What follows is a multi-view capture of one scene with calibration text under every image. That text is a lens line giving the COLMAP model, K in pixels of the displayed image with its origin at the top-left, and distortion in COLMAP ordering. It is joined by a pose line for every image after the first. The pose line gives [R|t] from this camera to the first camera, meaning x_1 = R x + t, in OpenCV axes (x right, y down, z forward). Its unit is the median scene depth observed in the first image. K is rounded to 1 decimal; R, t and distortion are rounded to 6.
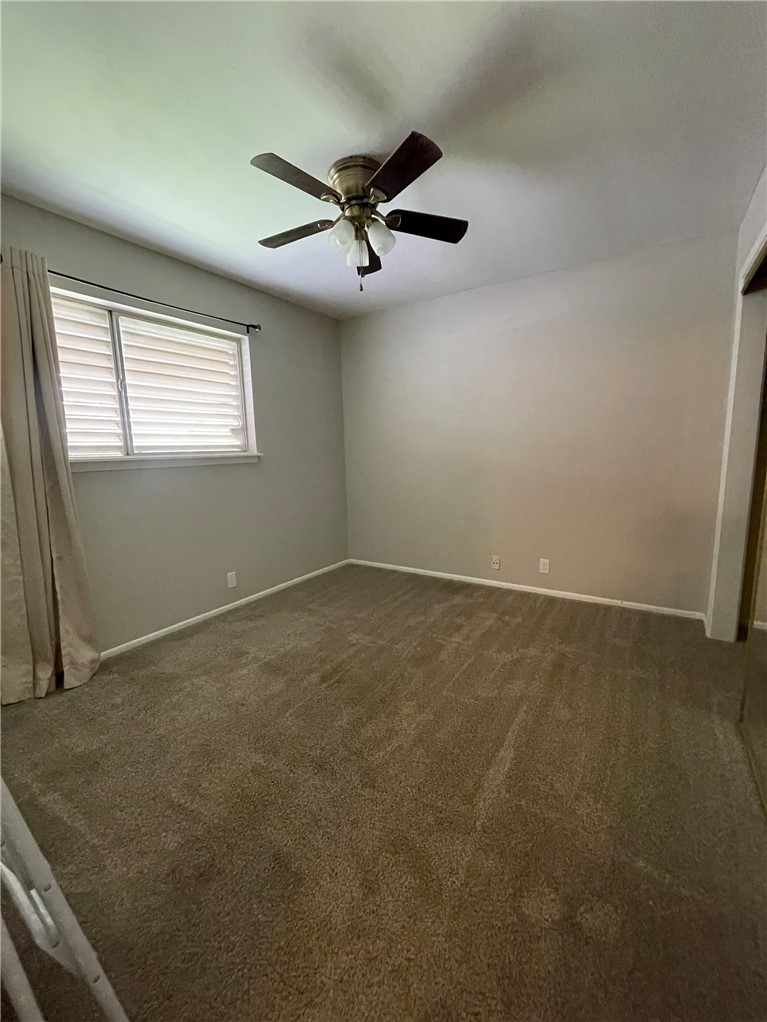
lens RADIAL K [[412.2, 0, 385.9], [0, 412.2, 509.6], [0, 0, 1]] dist [-0.002410, -0.000185]
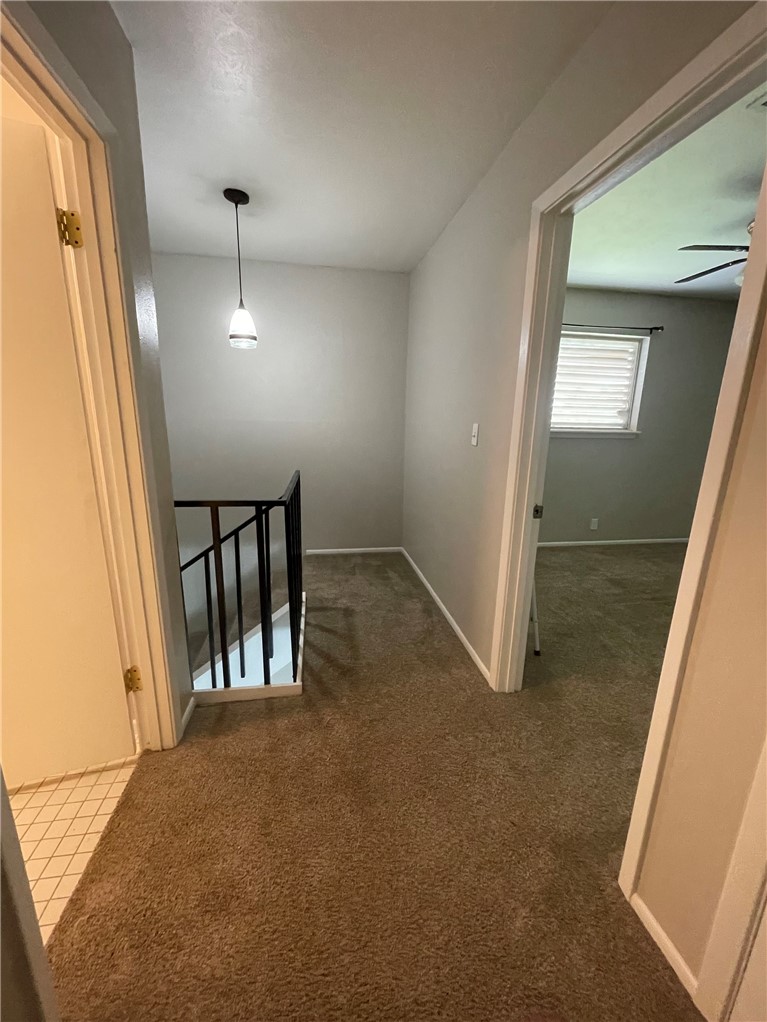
lens RADIAL K [[412.2, 0, 385.9], [0, 412.2, 509.6], [0, 0, 1]] dist [-0.002410, -0.000185]
pose [[0.676243, 0.203452, -0.708027, 0.115219], [-0.145481, 0.979062, 0.142384, 0.031384], [0.722171, 0.006719, 0.691682, -0.441533]]
